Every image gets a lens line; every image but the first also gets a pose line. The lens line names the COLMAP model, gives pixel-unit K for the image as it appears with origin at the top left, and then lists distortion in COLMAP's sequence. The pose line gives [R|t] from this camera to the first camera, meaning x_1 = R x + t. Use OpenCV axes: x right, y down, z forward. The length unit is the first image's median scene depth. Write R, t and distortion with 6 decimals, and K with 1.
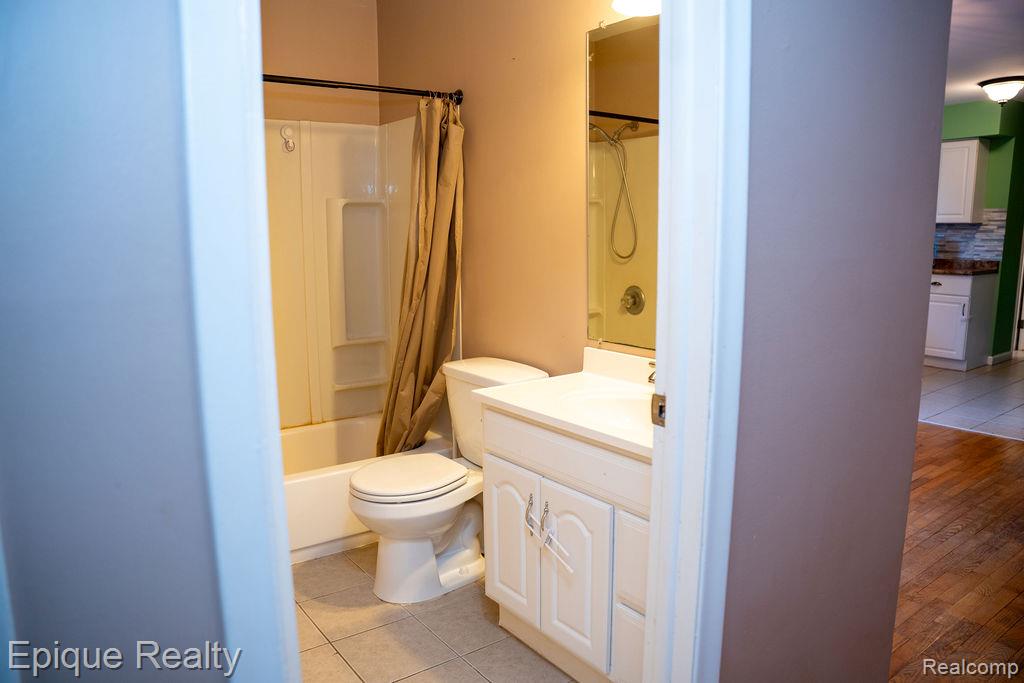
lens RADIAL K [[708.3, 0, 510.2], [0, 708.3, 349.0], [0, 0, 1]] dist [-0.170782, 0.122135]
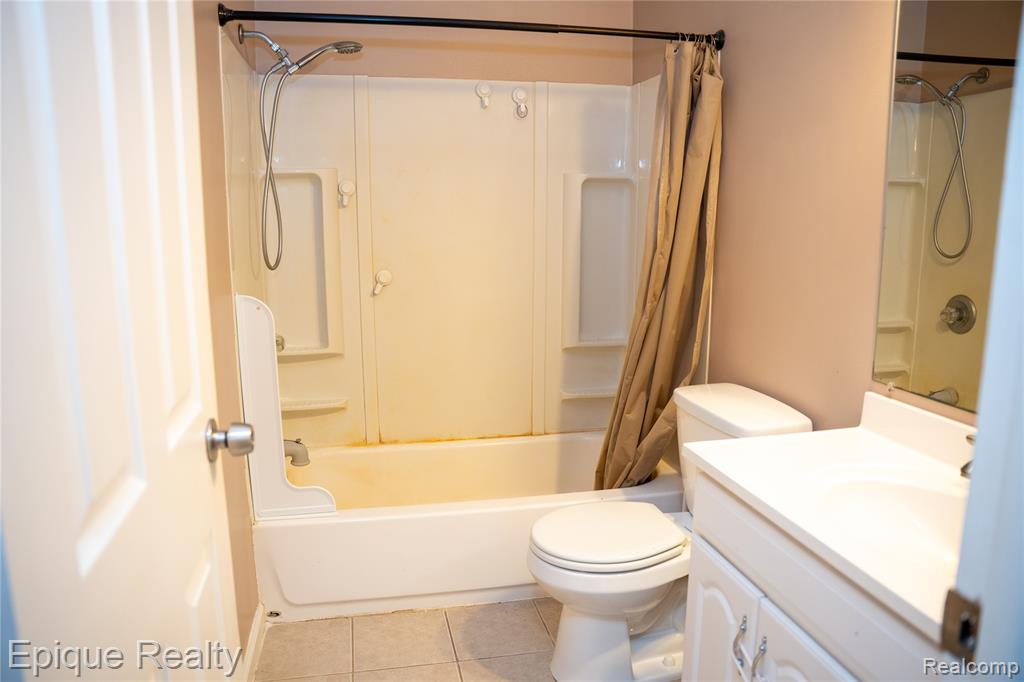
lens RADIAL K [[727.7, 0, 506.9], [0, 727.7, 347.9], [0, 0, 1]] dist [-0.180877, 0.128780]
pose [[0.913650, 0.081657, -0.398215, 0.044096], [-0.073817, 0.996657, 0.035007, -0.034993], [0.399743, -0.002589, 0.916624, 0.199187]]
